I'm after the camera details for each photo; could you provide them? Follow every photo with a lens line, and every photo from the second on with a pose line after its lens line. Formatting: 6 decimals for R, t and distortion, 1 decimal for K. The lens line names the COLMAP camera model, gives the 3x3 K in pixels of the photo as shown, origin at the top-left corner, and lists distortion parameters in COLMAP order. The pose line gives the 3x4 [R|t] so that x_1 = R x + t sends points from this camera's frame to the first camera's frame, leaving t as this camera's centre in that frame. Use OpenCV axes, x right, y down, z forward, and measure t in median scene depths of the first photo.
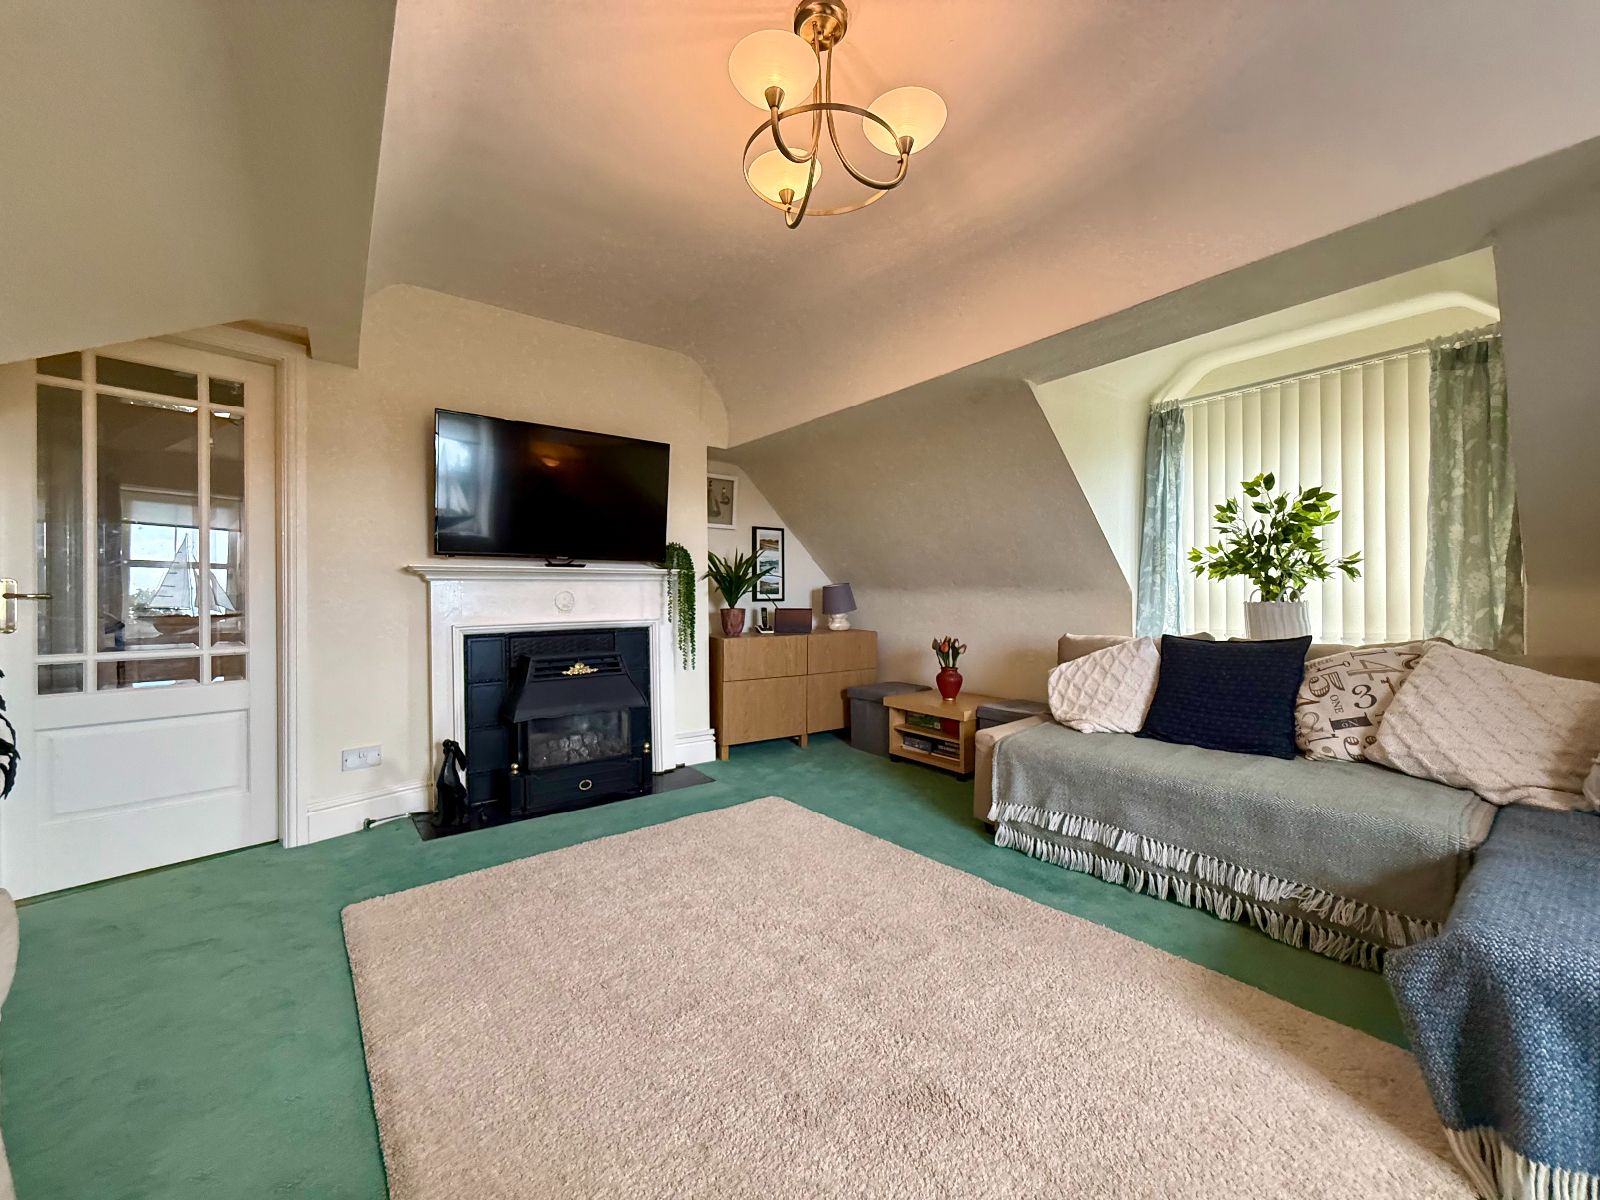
lens RADIAL K [[638.6, 0, 797.8], [0, 638.6, 597.8], [0, 0, 1]] dist [0.008703, -0.000195]
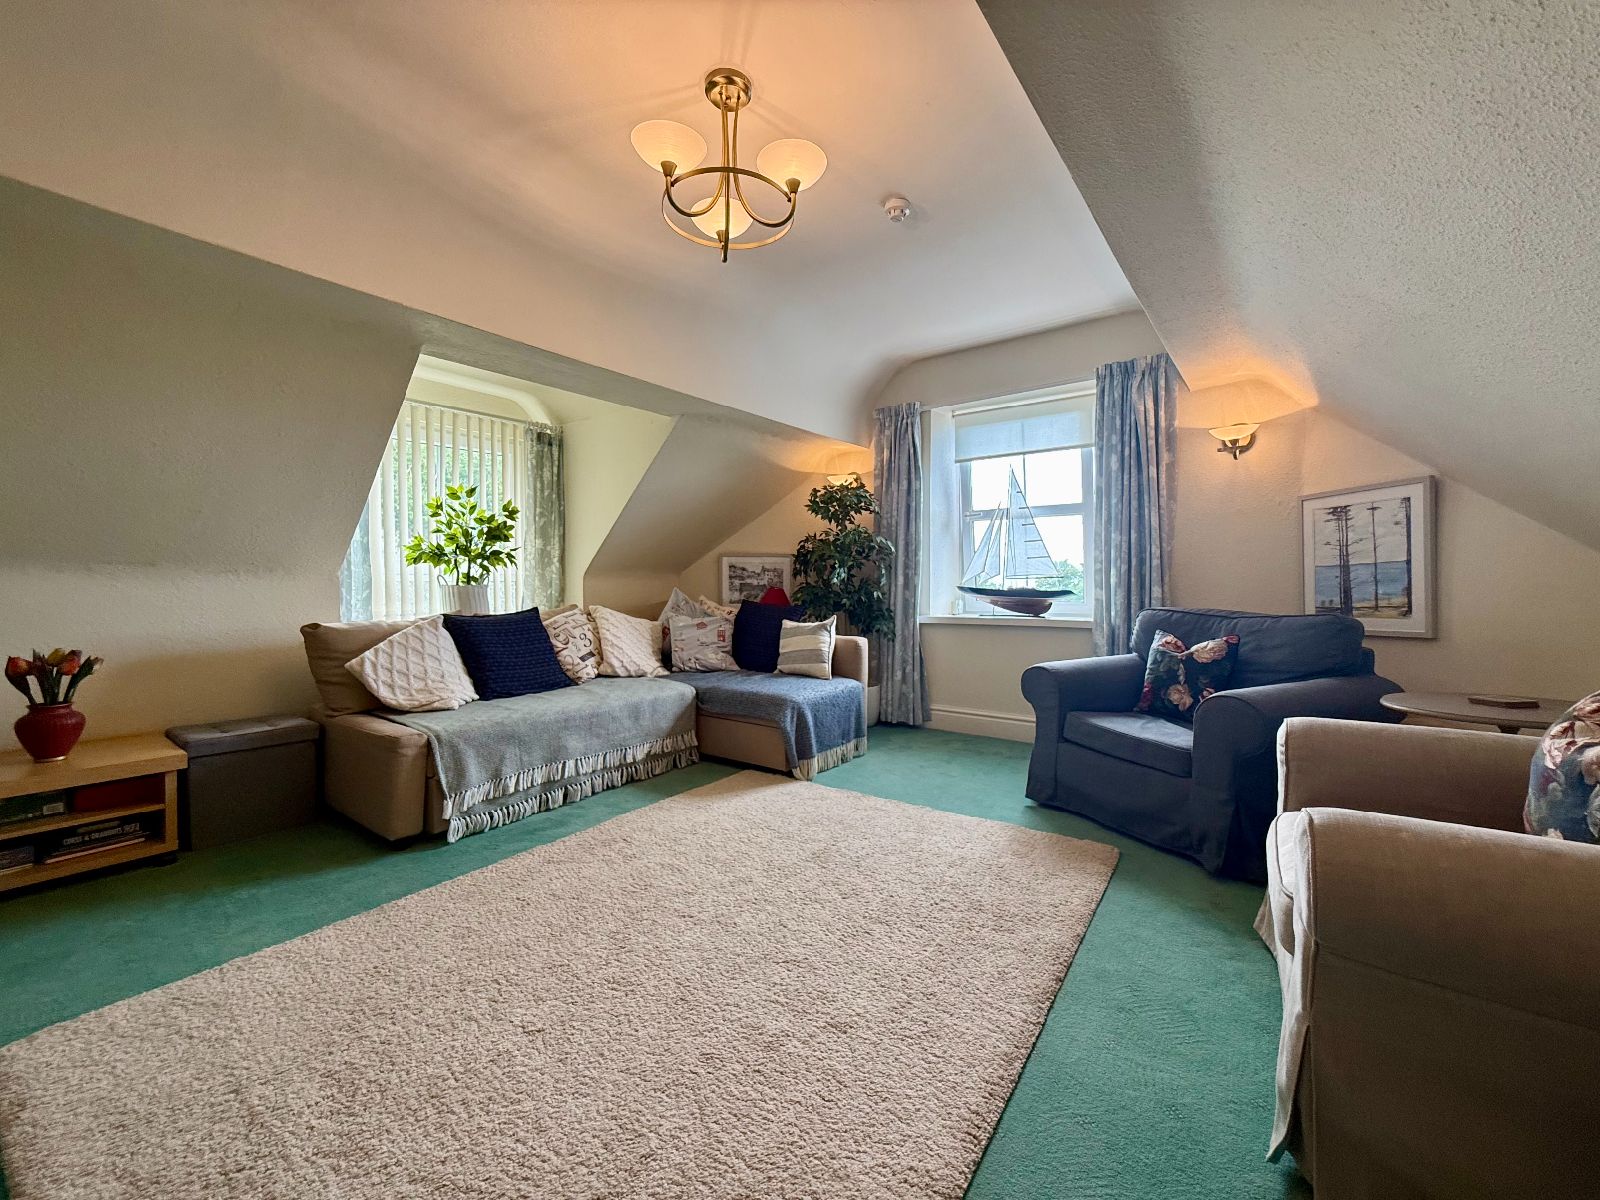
lens RADIAL K [[638.6, 0, 798.8], [0, 638.6, 591.4], [0, 0, 1]] dist [0.008703, -0.000195]
pose [[-0.257286, -0.002833, 0.966331, -0.766897], [0.011822, 0.999912, 0.006079, 0.021324], [-0.966263, 0.012989, -0.257230, 0.792418]]
